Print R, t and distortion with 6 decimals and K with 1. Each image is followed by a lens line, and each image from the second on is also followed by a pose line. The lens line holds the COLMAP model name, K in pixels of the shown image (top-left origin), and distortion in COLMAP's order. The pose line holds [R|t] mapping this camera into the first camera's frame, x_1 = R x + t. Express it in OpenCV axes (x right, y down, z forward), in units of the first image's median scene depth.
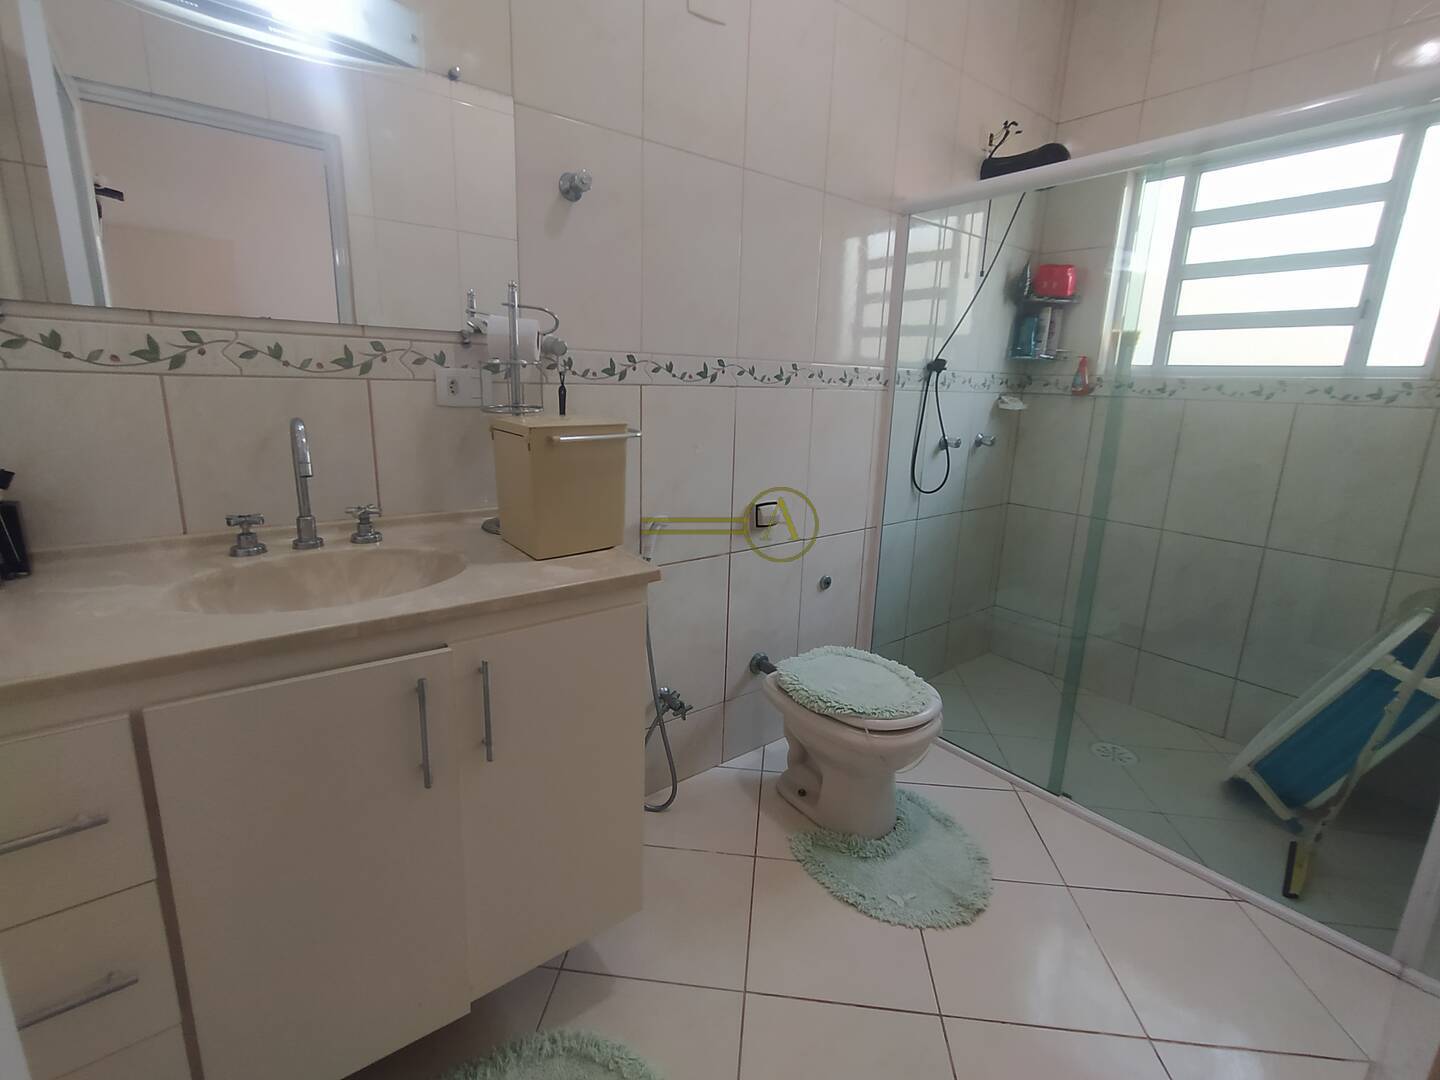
lens RADIAL K [[656.5, 0, 712.0], [0, 656.5, 535.8], [0, 0, 1]] dist [-0.007027, 0.004690]
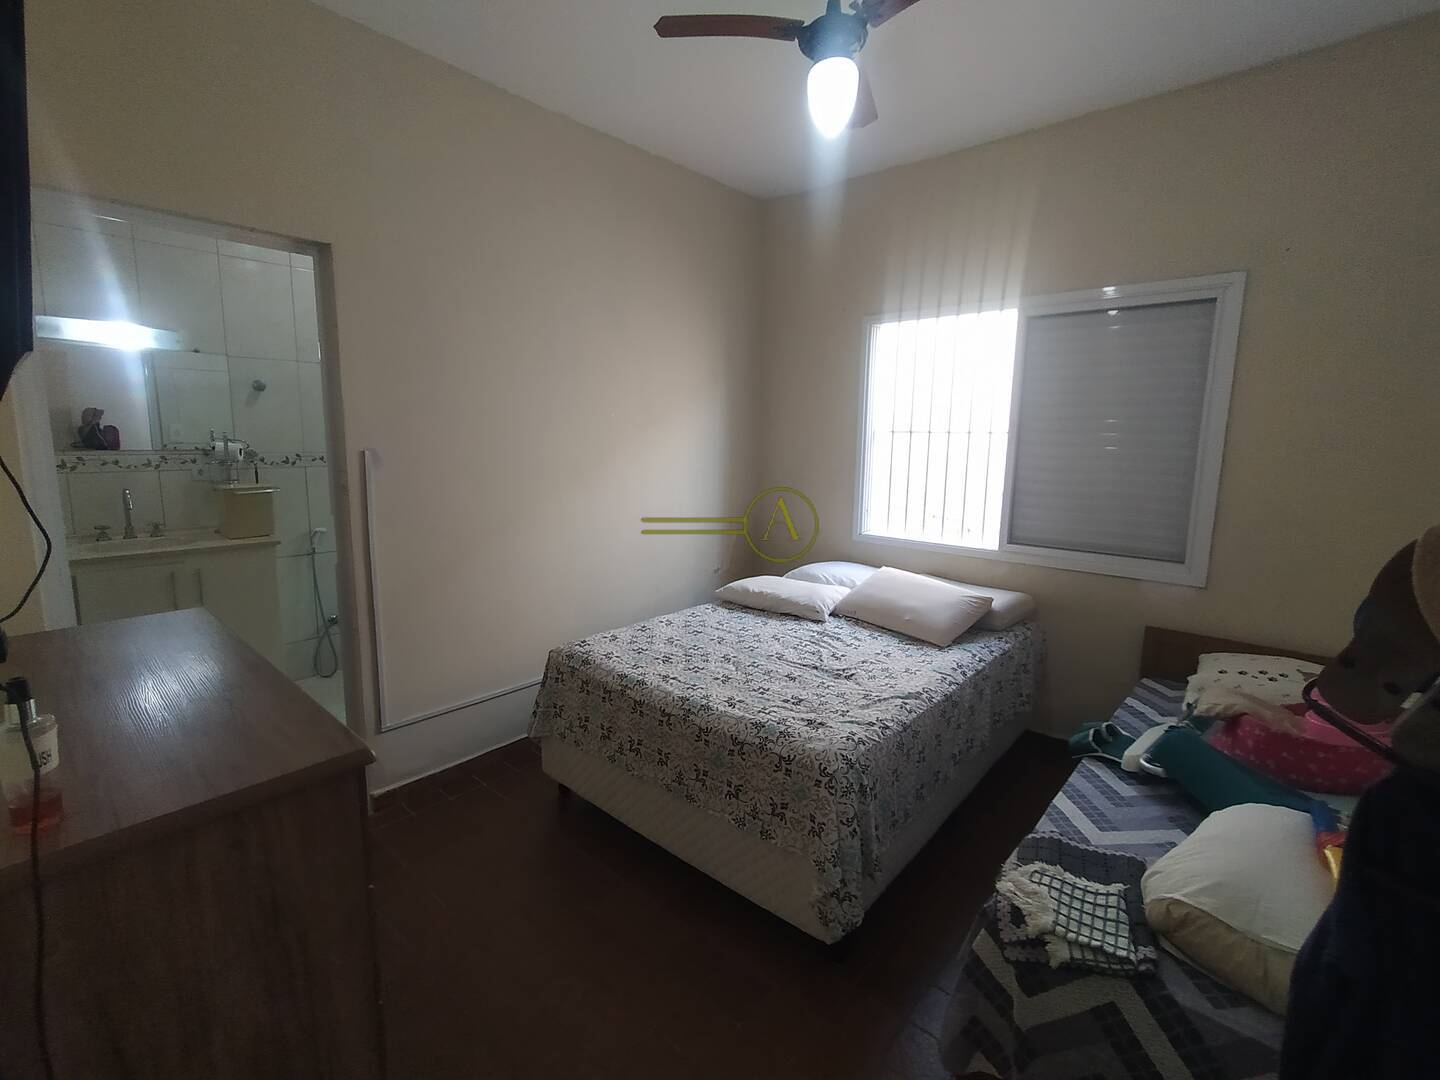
lens RADIAL K [[656.5, 0, 717.3], [0, 656.5, 536.0], [0, 0, 1]] dist [-0.007027, 0.004690]
pose [[0.983503, -0.049563, 0.173968, 1.060181], [0.062854, 0.995441, -0.071738, 0.300248], [-0.169619, 0.081490, 0.982135, -1.688539]]
